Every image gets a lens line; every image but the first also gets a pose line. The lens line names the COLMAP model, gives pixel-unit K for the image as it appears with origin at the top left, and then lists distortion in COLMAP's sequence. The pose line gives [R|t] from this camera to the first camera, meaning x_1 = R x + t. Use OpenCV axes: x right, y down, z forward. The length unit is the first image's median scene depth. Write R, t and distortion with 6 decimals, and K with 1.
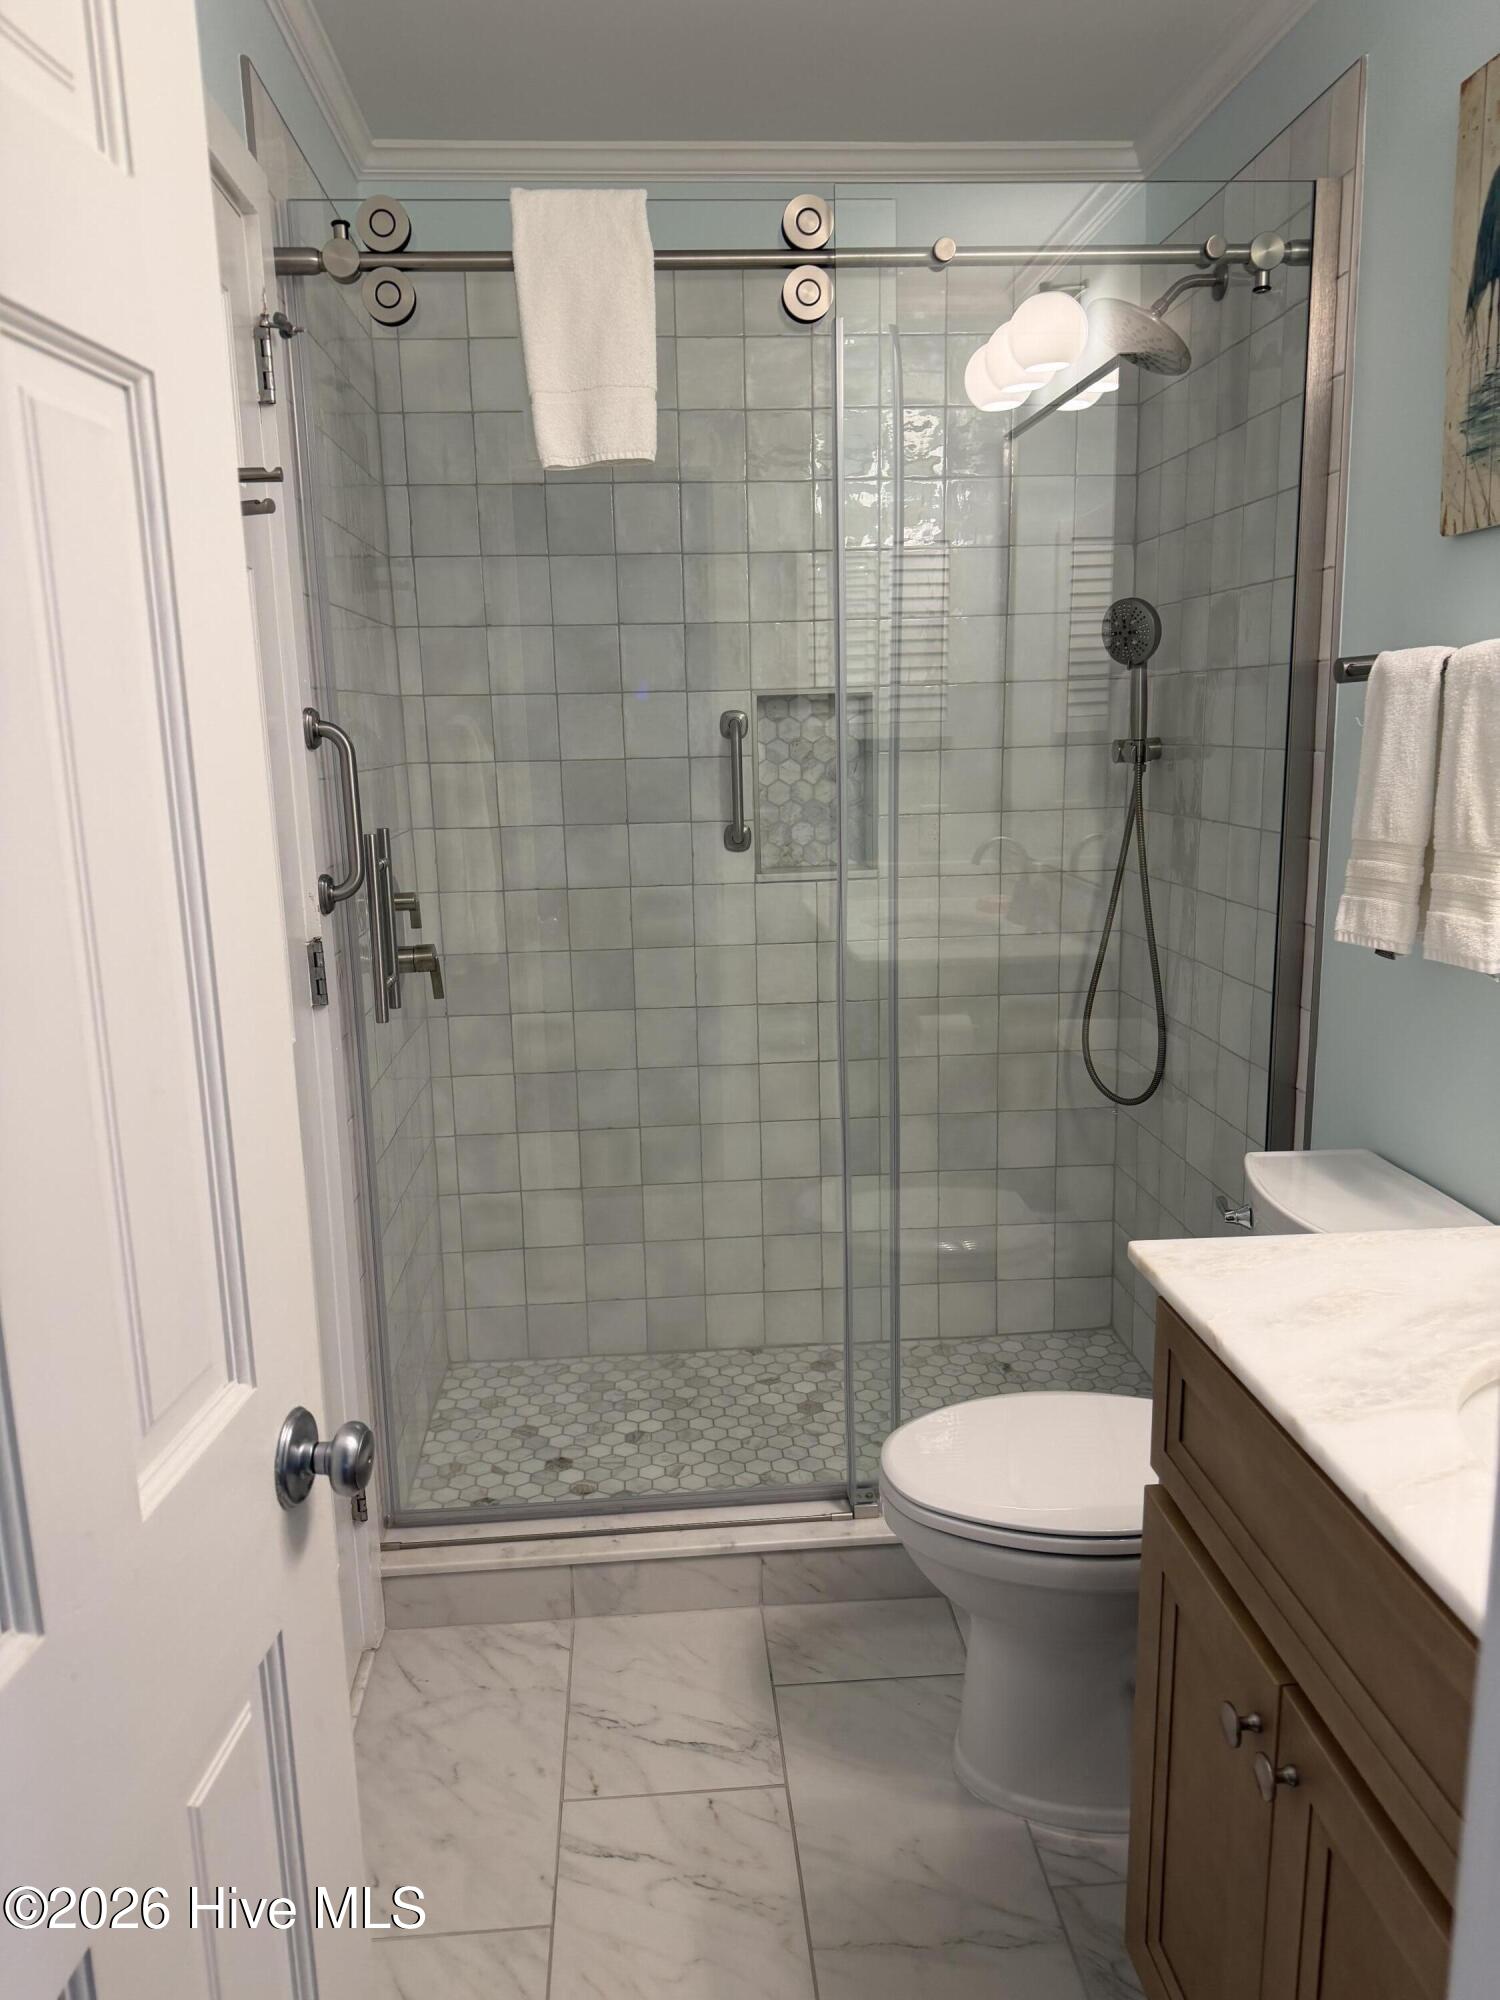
lens RADIAL K [[1411.7, 0, 750.0], [0, 1411.7, 1000.0], [0, 0, 1]] dist [0.049353, -0.038733]
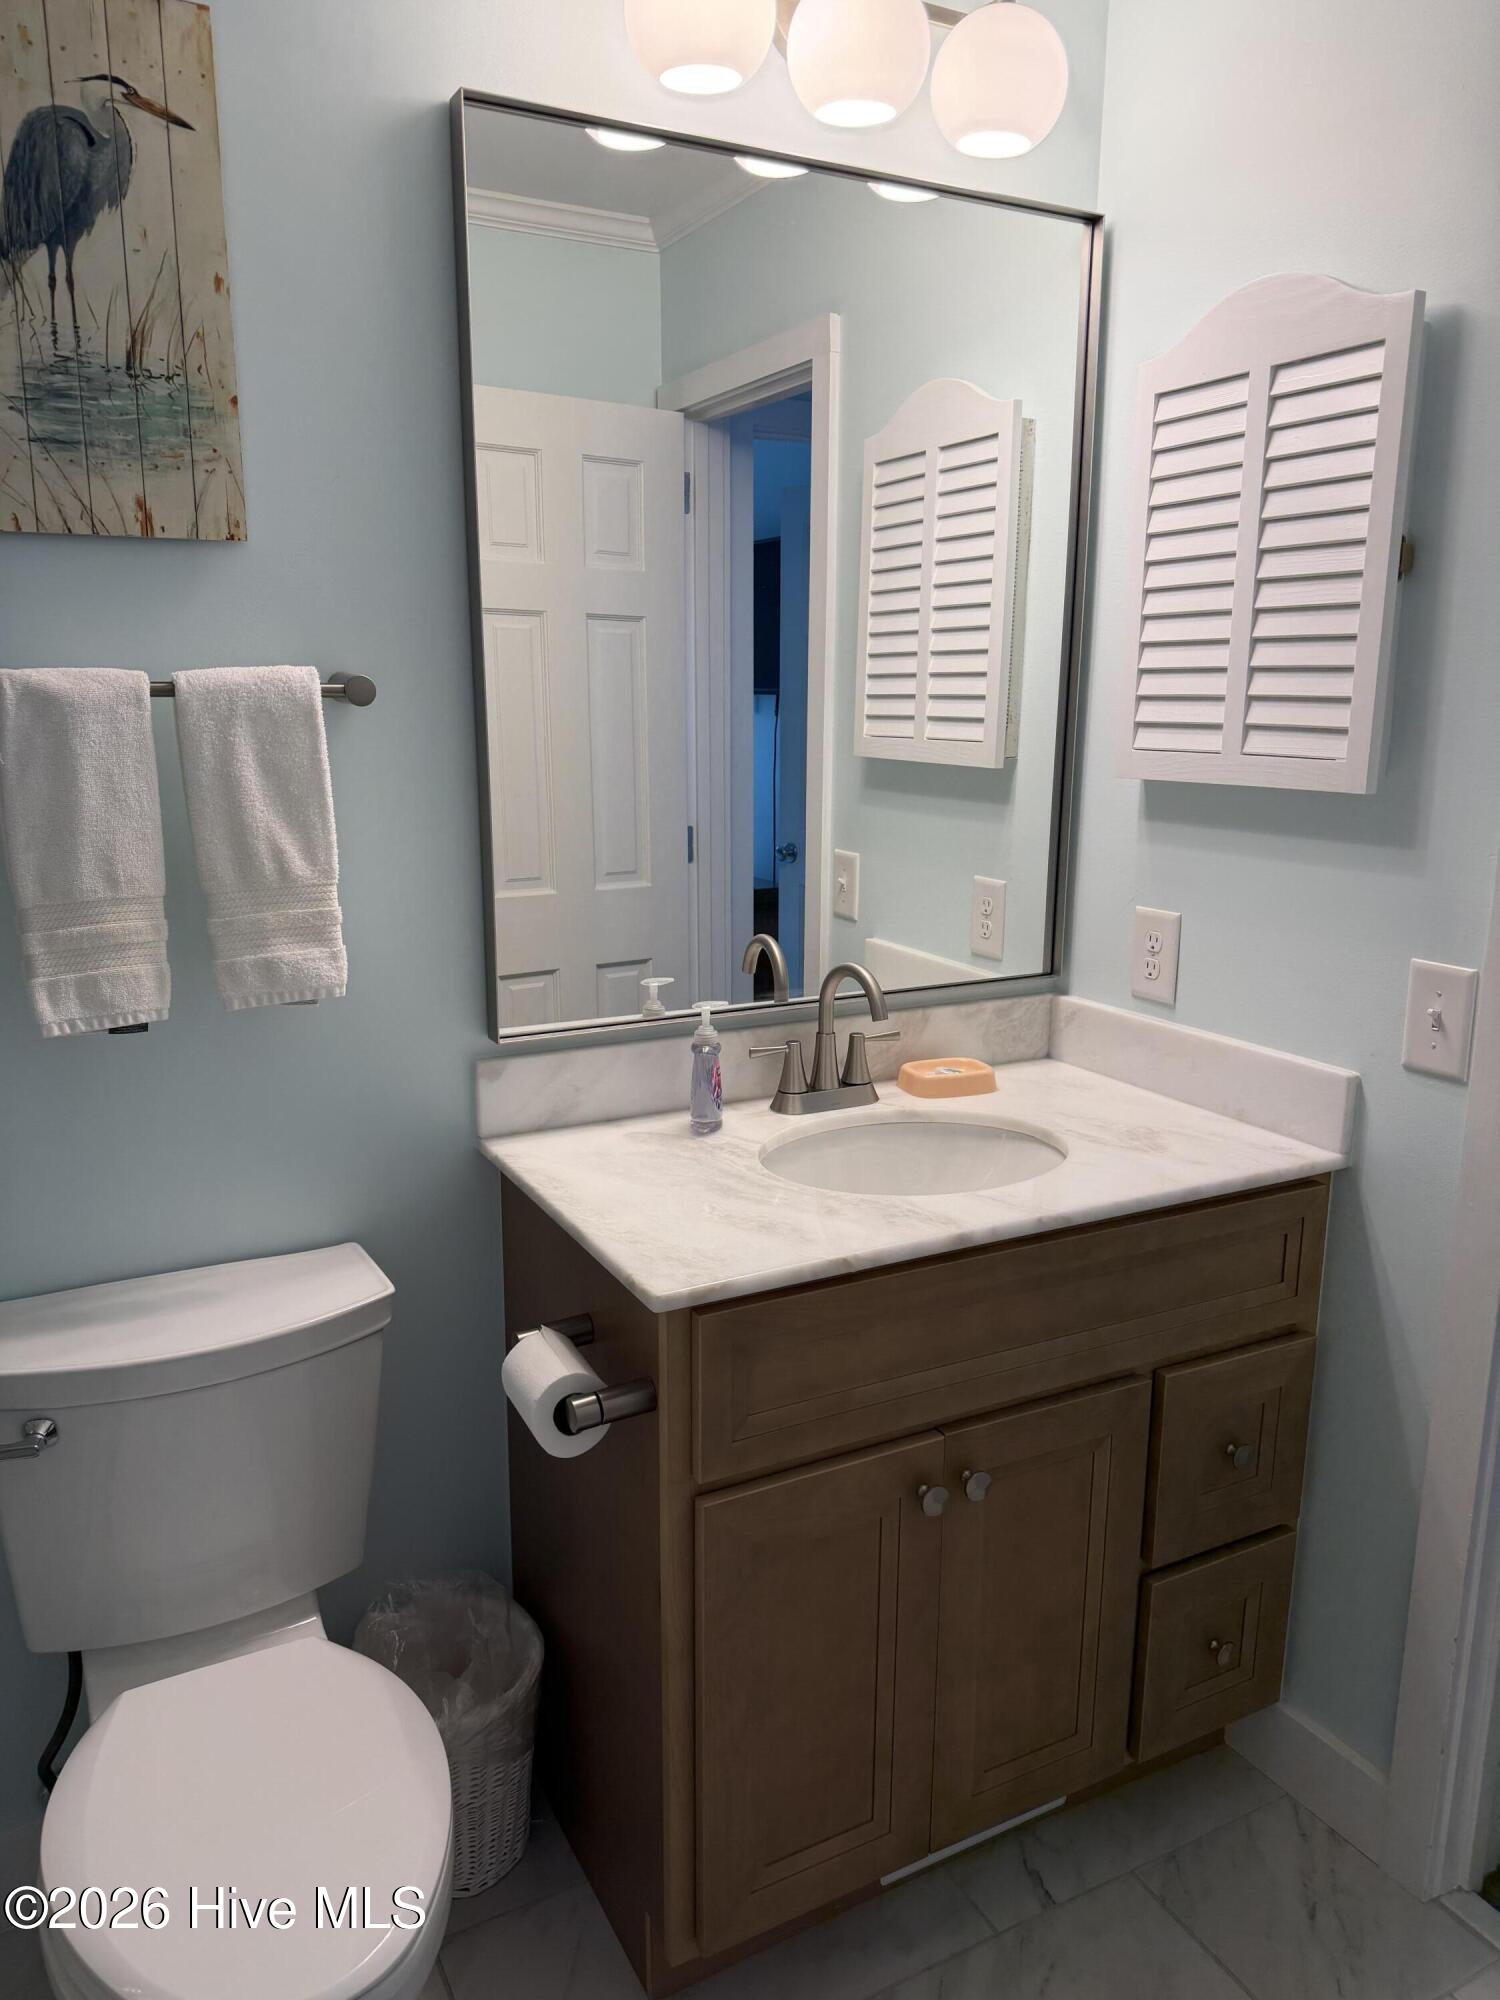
lens RADIAL K [[1411.7, 0, 750.0], [0, 1411.7, 1000.0], [0, 0, 1]] dist [0.049353, -0.038733]
pose [[-0.387899, -0.172484, 0.905419, -0.471188], [0.191179, 0.945914, 0.262103, -0.204582], [-0.901657, 0.274767, -0.333944, 0.966170]]
